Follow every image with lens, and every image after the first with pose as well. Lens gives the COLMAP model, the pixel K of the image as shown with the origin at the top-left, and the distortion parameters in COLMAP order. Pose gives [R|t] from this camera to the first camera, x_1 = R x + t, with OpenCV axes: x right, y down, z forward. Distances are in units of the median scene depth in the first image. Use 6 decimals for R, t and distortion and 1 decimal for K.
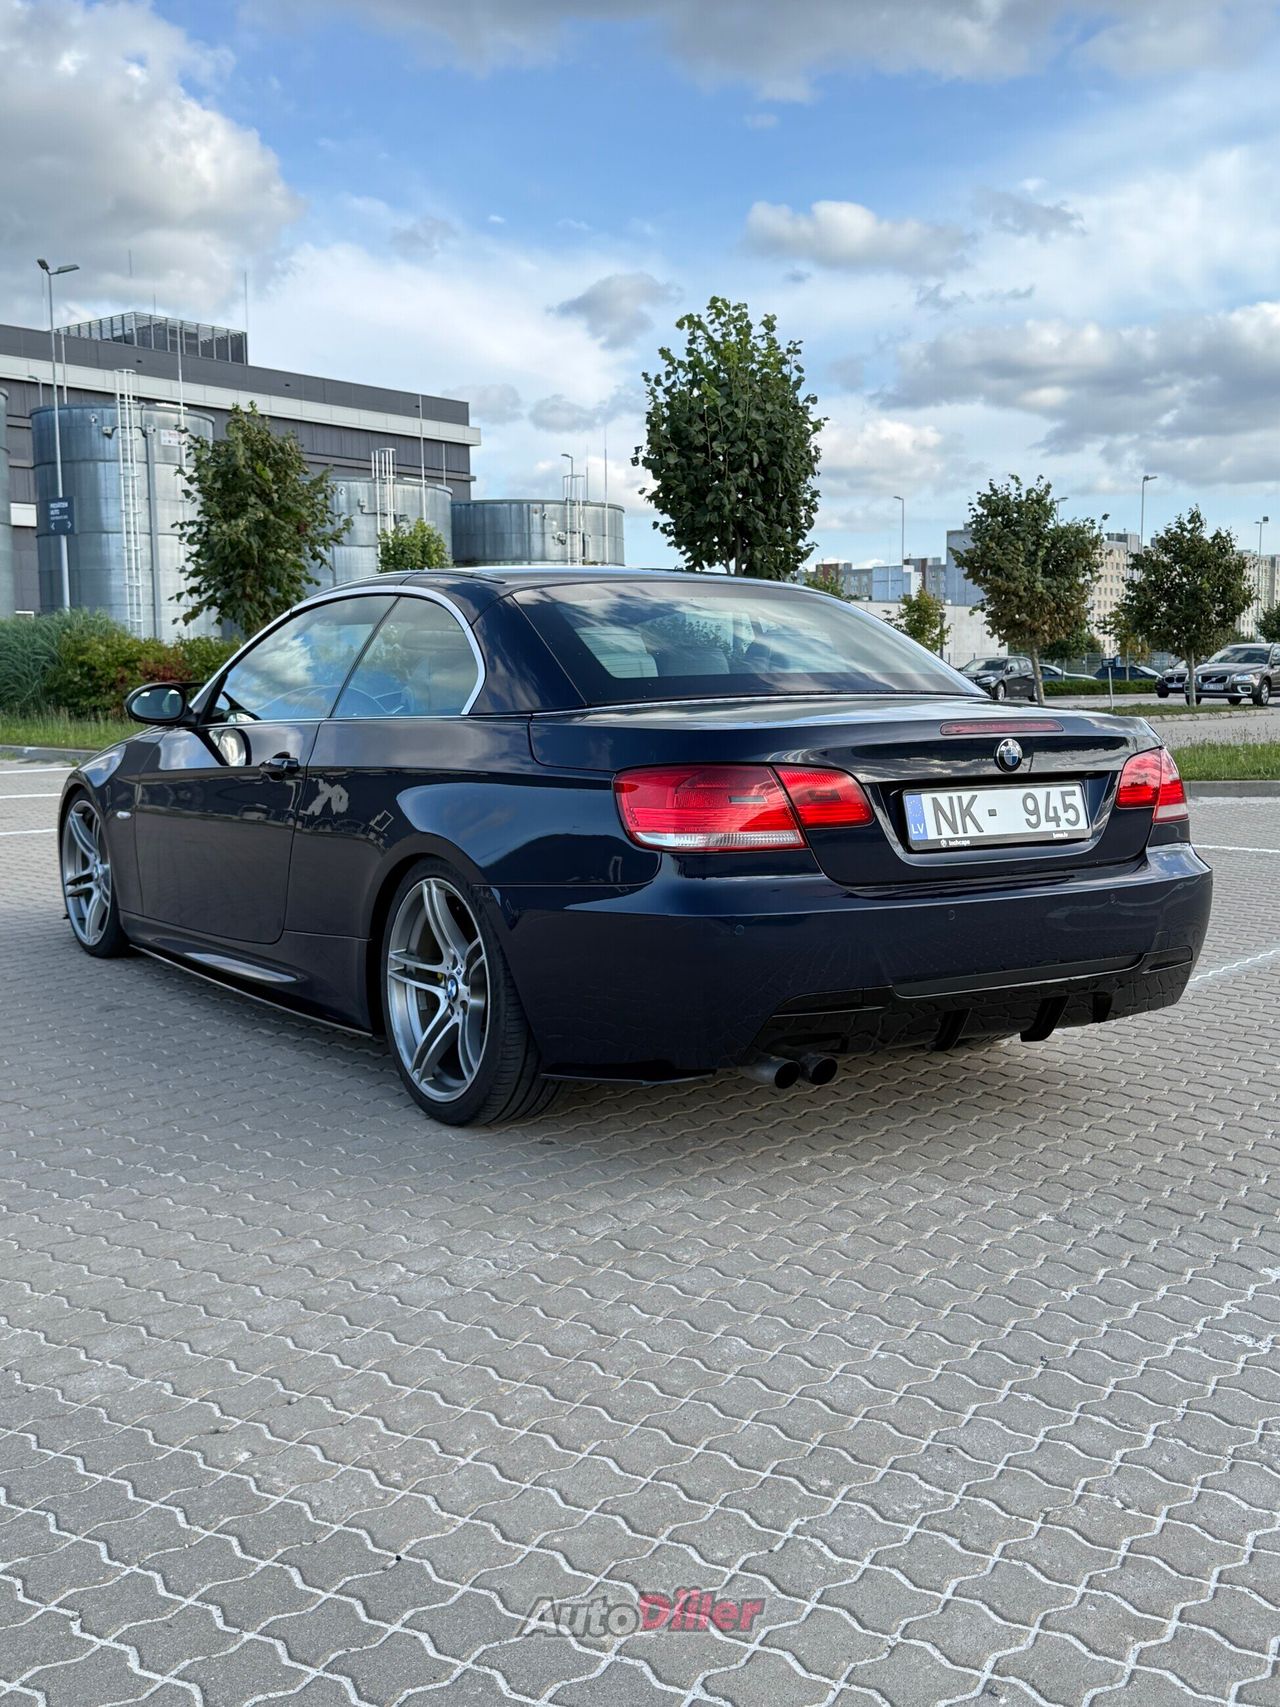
lens RADIAL K [[1743.1, 0, 631.5], [0, 1743.1, 866.3], [0, 0, 1]] dist [0.070170, 0.000000]
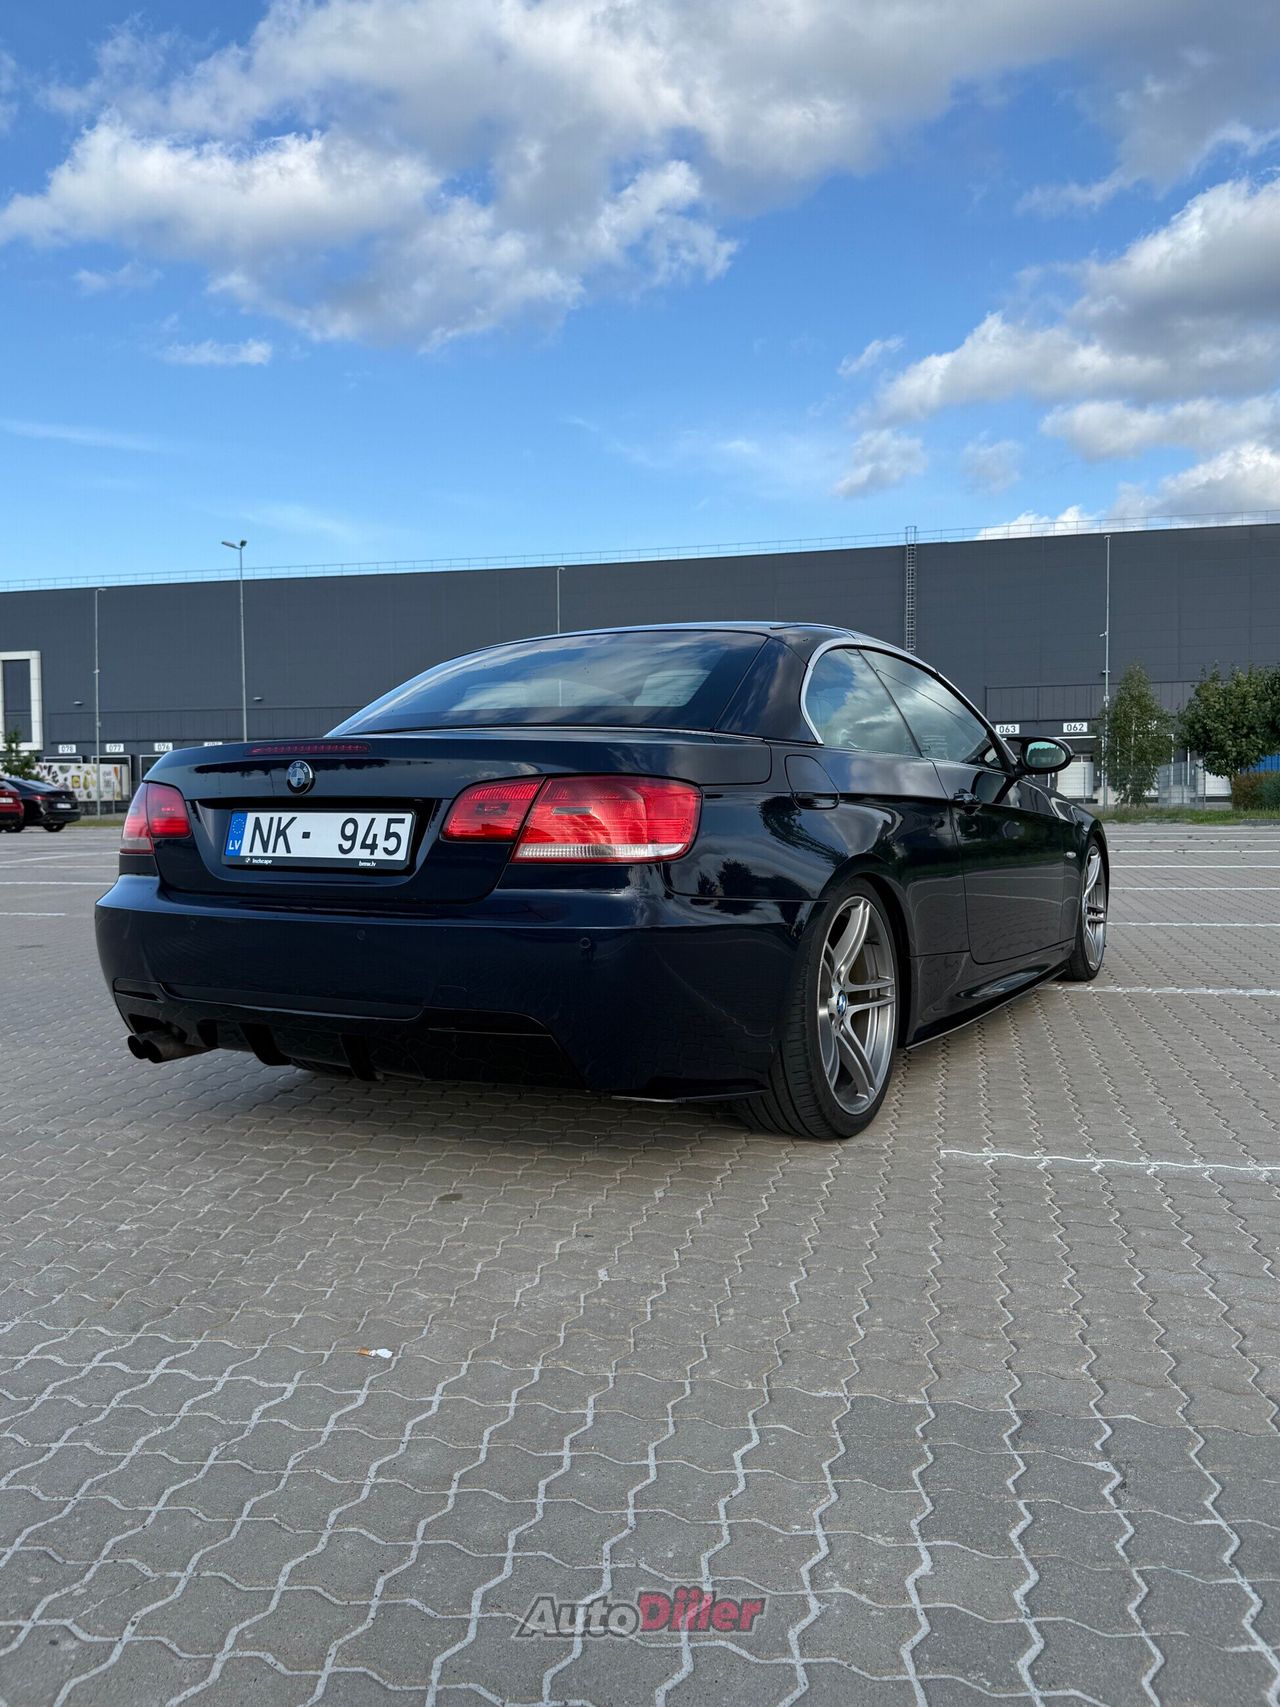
lens RADIAL K [[1290.9, 0, 641.1], [0, 1290.9, 845.6], [0, 0, 1]] dist [0.009422, -0.014724]
pose [[0.465897, 0.034076, -0.884183, 0.919121], [-0.090972, 0.995808, -0.009557, -0.034029], [0.880150, 0.084889, 0.467043, 0.799745]]
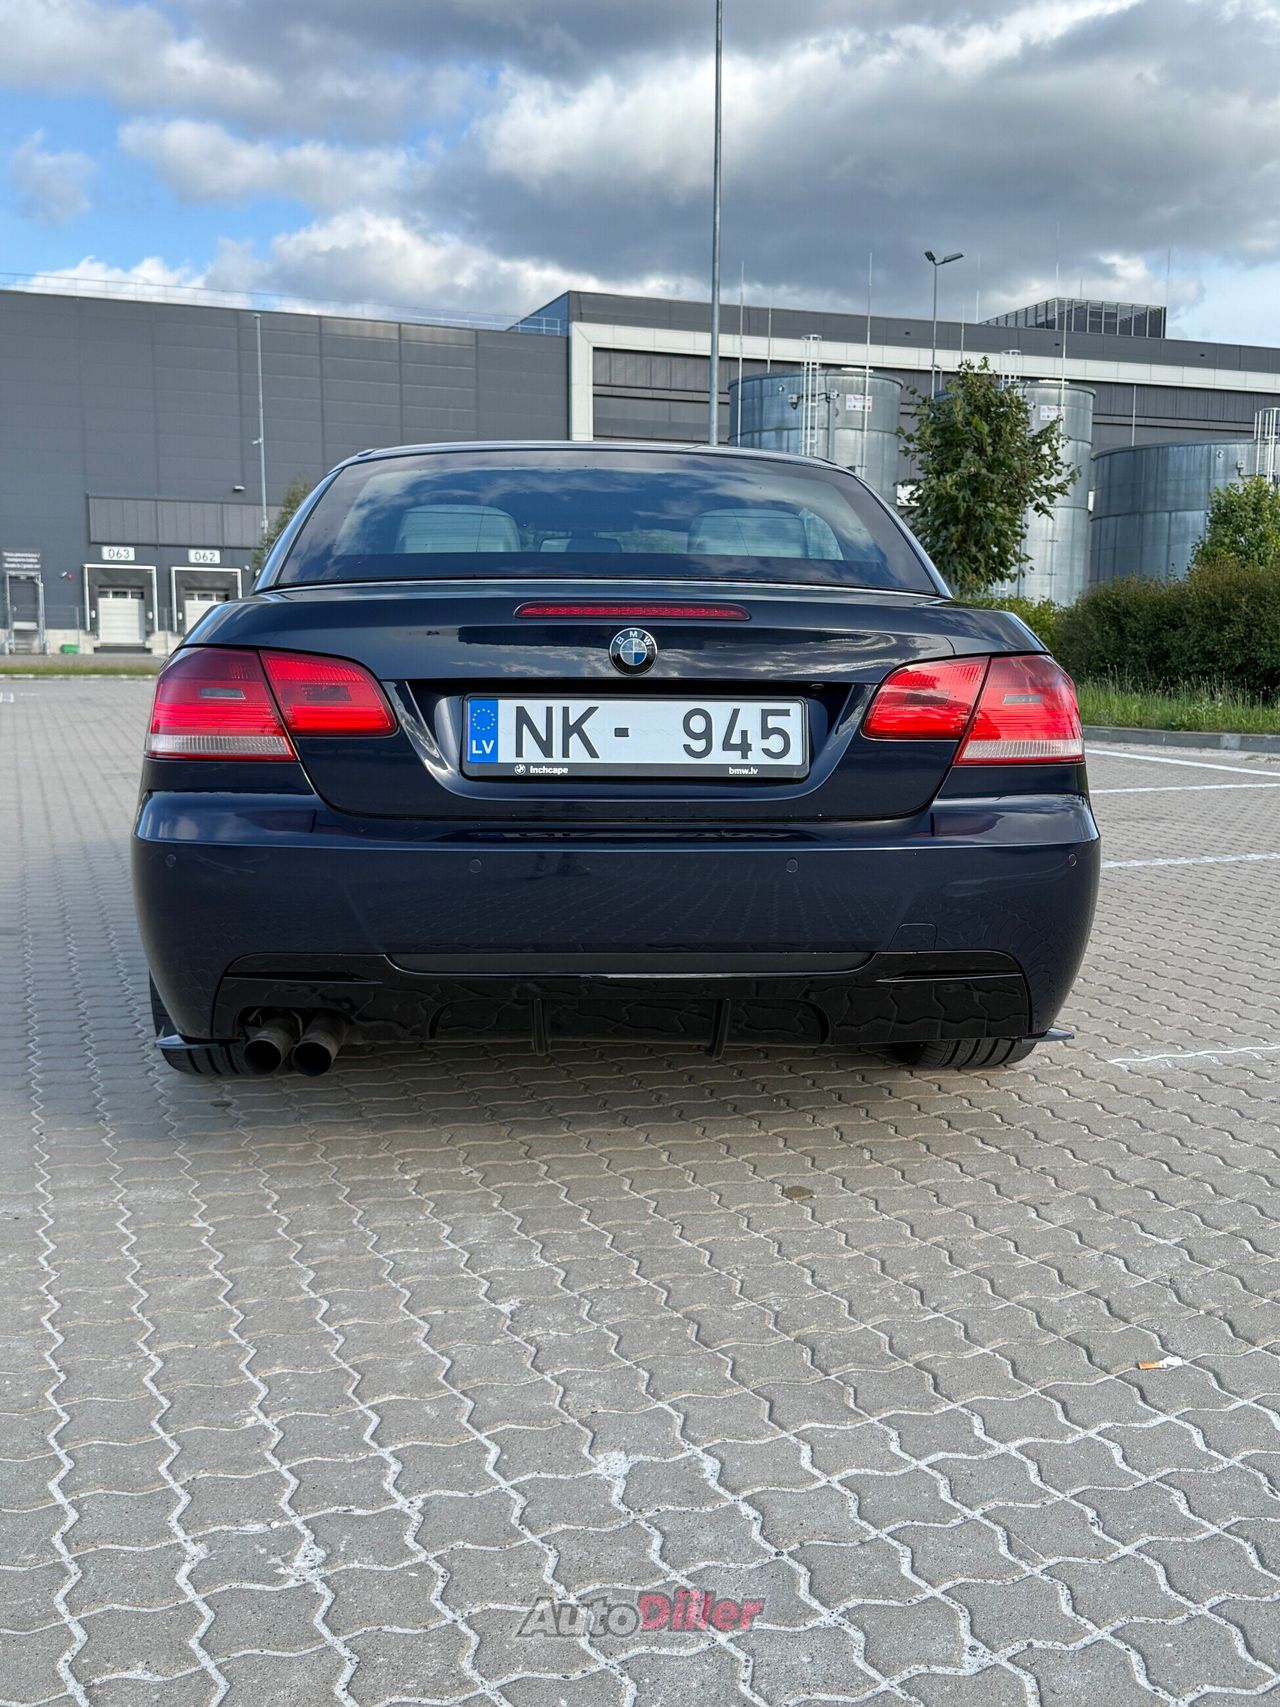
lens RADIAL K [[1655.4, 0, 632.1], [0, 1655.4, 845.2], [0, 0, 1]] dist [0.048645, 0.000000]
pose [[0.873149, 0.071513, -0.482178, 0.524033], [-0.065157, 0.997426, 0.029942, -0.004981], [0.483078, 0.005273, 0.875561, 0.396575]]
